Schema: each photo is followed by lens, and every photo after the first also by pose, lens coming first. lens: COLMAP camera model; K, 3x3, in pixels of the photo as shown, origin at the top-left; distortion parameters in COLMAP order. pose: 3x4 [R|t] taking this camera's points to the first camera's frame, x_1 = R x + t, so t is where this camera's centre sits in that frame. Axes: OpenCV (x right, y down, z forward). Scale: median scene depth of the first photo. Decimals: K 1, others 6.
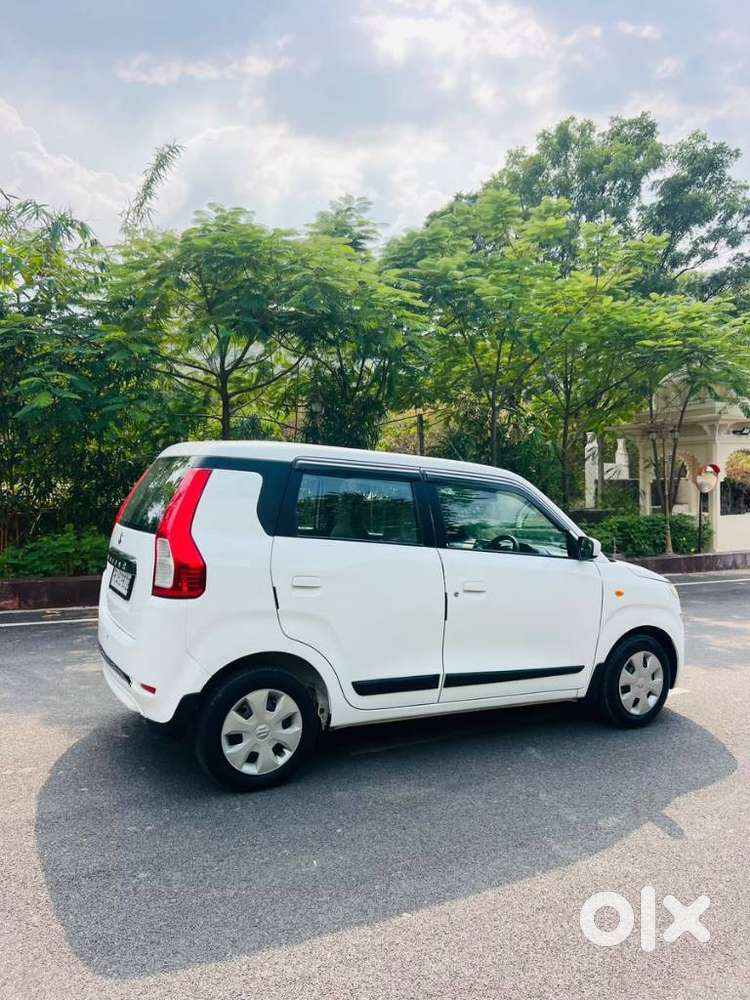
lens RADIAL K [[750.2, 0, 383.1], [0, 750.2, 503.2], [0, 0, 1]] dist [0.050619, -0.071454]
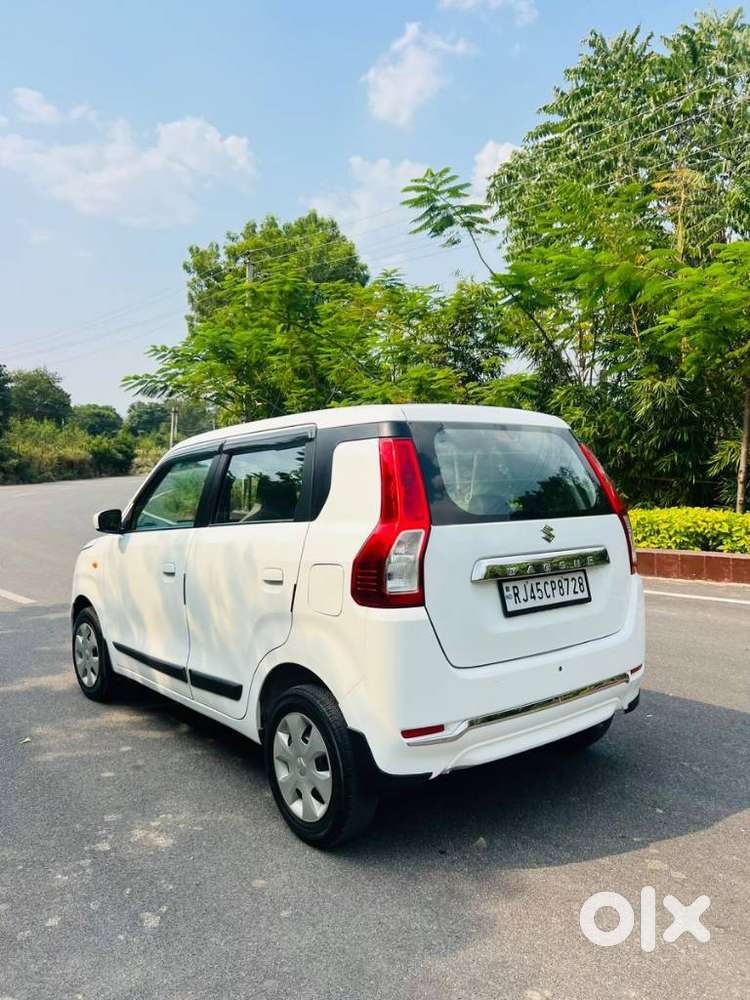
lens RADIAL K [[752.6, 0, 378.8], [0, 752.6, 495.3], [0, 0, 1]] dist [0.050422, -0.069147]
pose [[-0.180491, -0.050826, 0.982262, -1.054165], [0.022610, 0.998186, 0.055804, -0.036782], [-0.983317, 0.032281, -0.179015, 1.309451]]
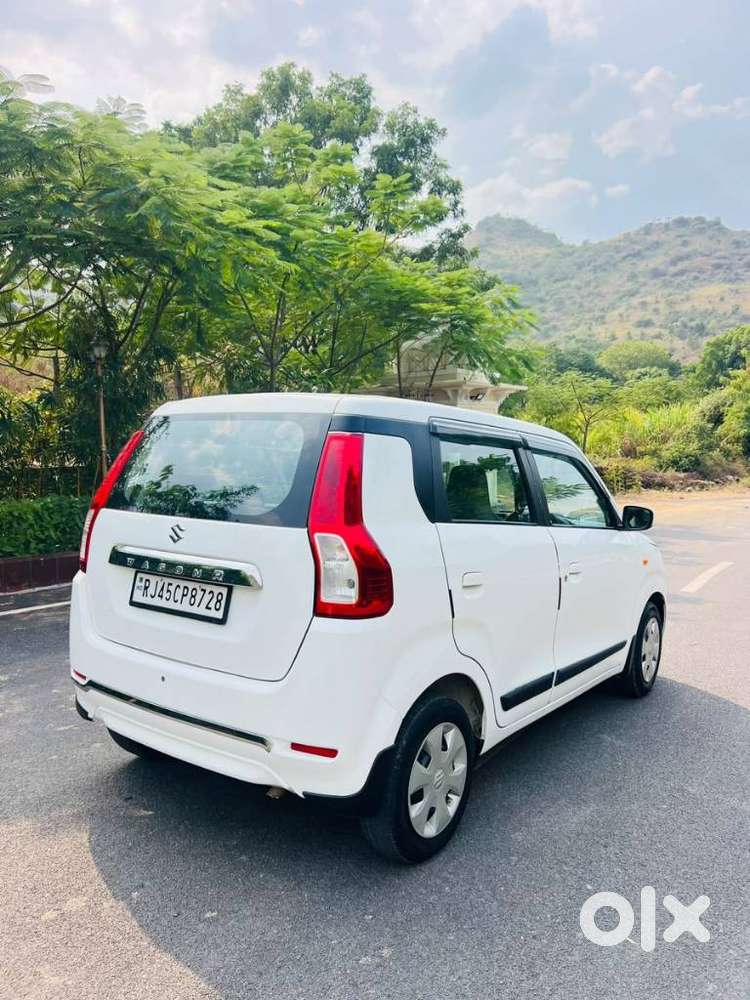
lens RADIAL K [[750.2, 0, 383.1], [0, 750.2, 503.2], [0, 0, 1]] dist [0.050619, -0.071454]
pose [[0.902876, -0.032293, 0.428686, -0.475642], [0.008751, 0.998349, 0.056776, -0.018030], [-0.429811, -0.047511, 0.901668, 0.313738]]
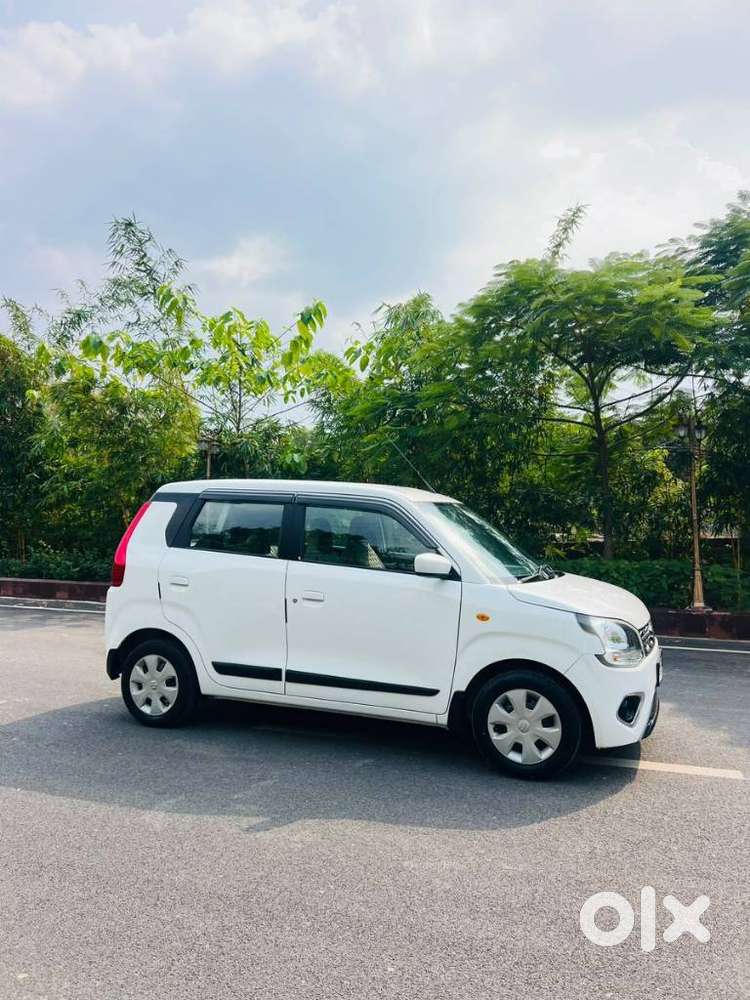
lens RADIAL K [[752.6, 0, 378.8], [0, 752.6, 495.3], [0, 0, 1]] dist [0.050422, -0.069147]
pose [[0.628915, -0.055123, -0.775518, 1.102675], [-0.001123, 0.997418, -0.071806, 0.044651], [0.777474, 0.046031, 0.627229, 0.378831]]
